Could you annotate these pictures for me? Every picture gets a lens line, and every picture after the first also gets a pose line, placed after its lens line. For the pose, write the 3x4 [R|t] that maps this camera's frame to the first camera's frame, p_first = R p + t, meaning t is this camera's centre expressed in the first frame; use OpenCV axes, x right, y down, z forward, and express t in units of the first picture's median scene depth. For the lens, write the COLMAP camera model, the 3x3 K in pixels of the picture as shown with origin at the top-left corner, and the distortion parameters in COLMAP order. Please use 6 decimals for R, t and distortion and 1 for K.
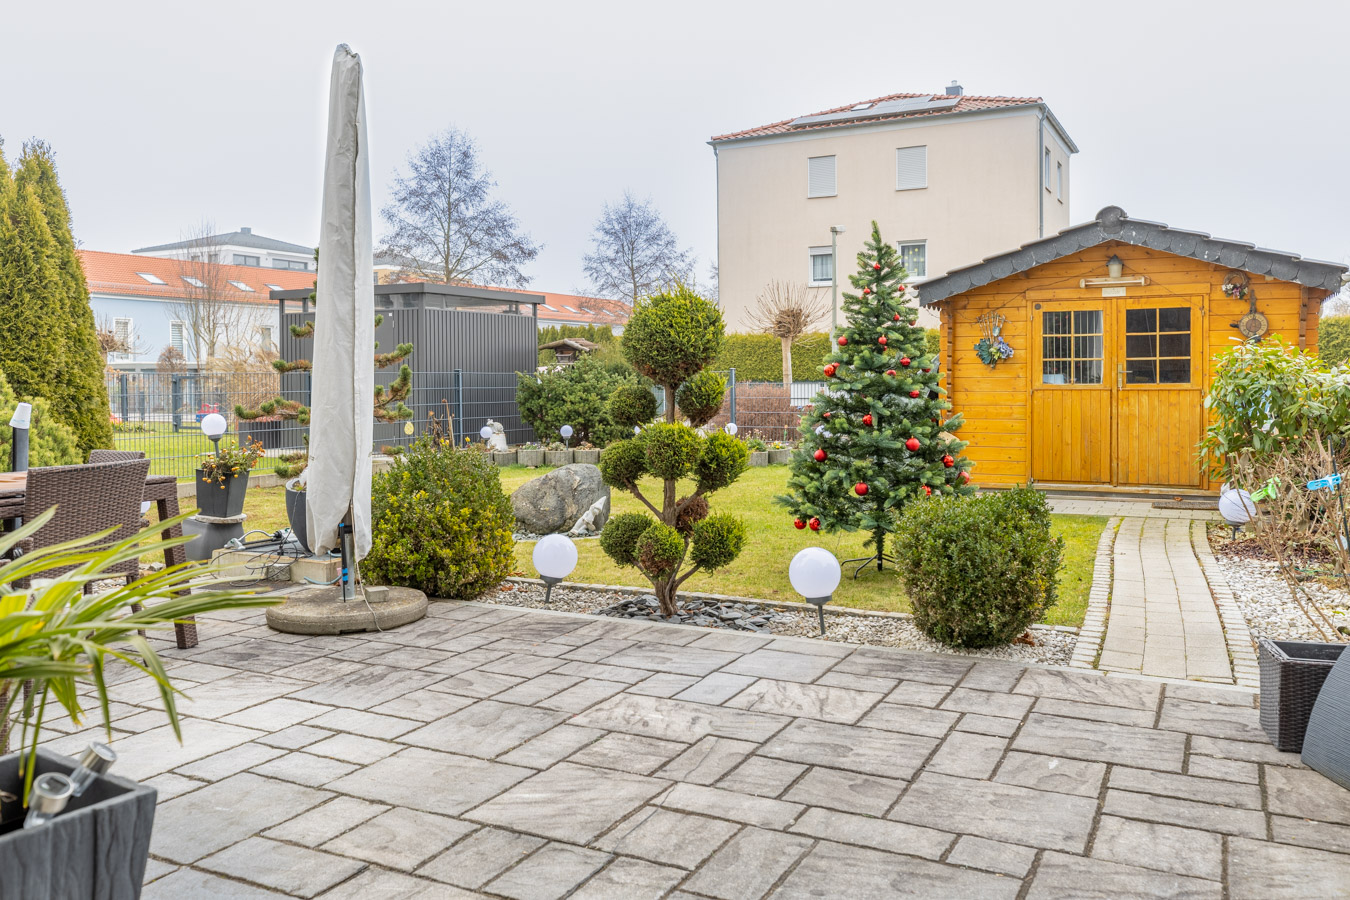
lens RADIAL K [[1053.2, 0, 678.9], [0, 1053.2, 449.0], [0, 0, 1]] dist [0.003704, 0.005126]
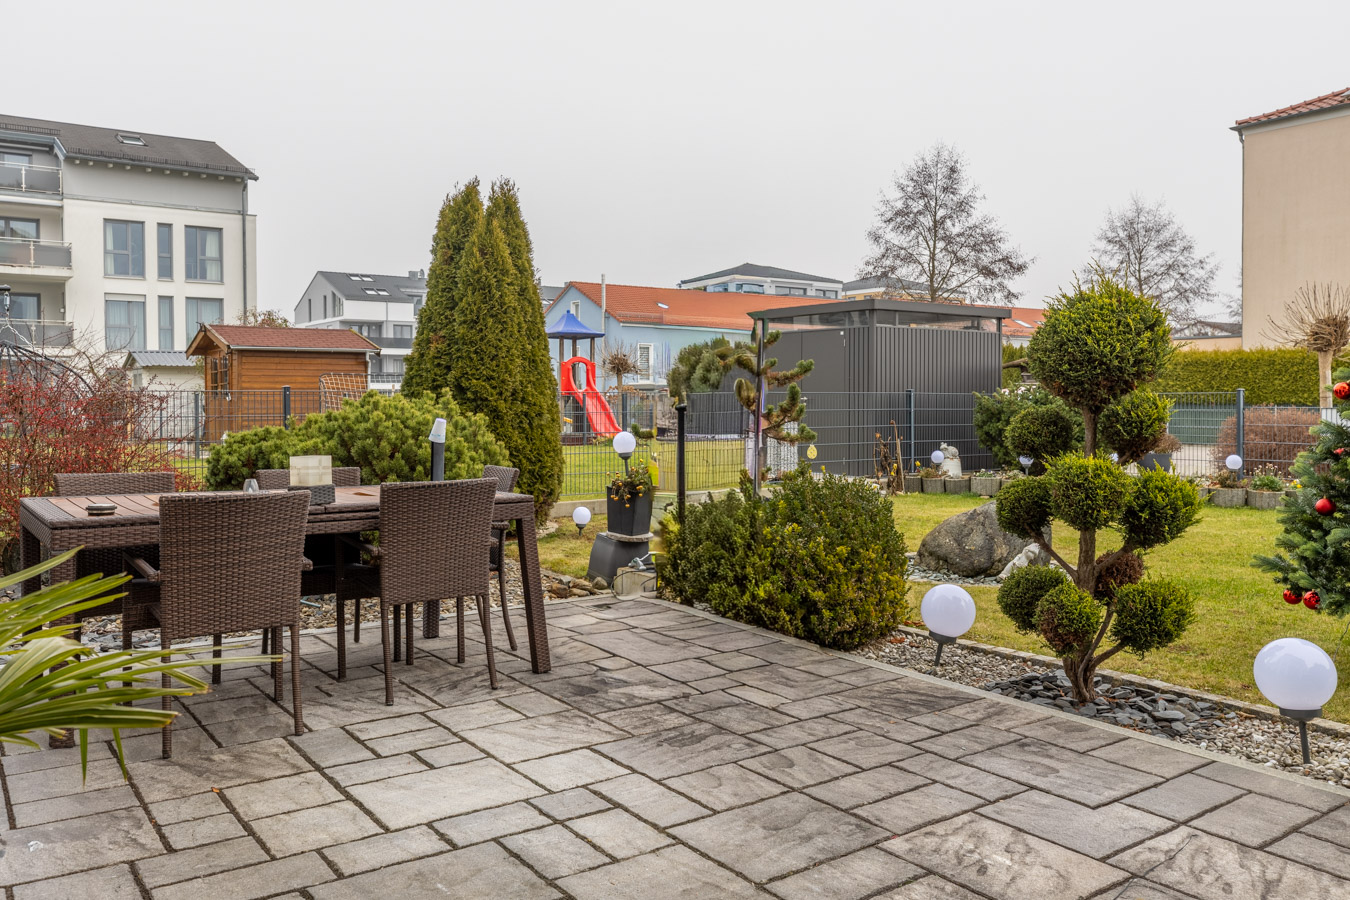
lens RADIAL K [[1053.2, 0, 671.3], [0, 1053.2, 448.3], [0, 0, 1]] dist [0.003704, 0.005126]
pose [[0.893954, 0.027913, -0.447289, 0.058688], [-0.037027, 0.999246, -0.011646, -0.009545], [0.446627, 0.026973, 0.894314, 0.148894]]
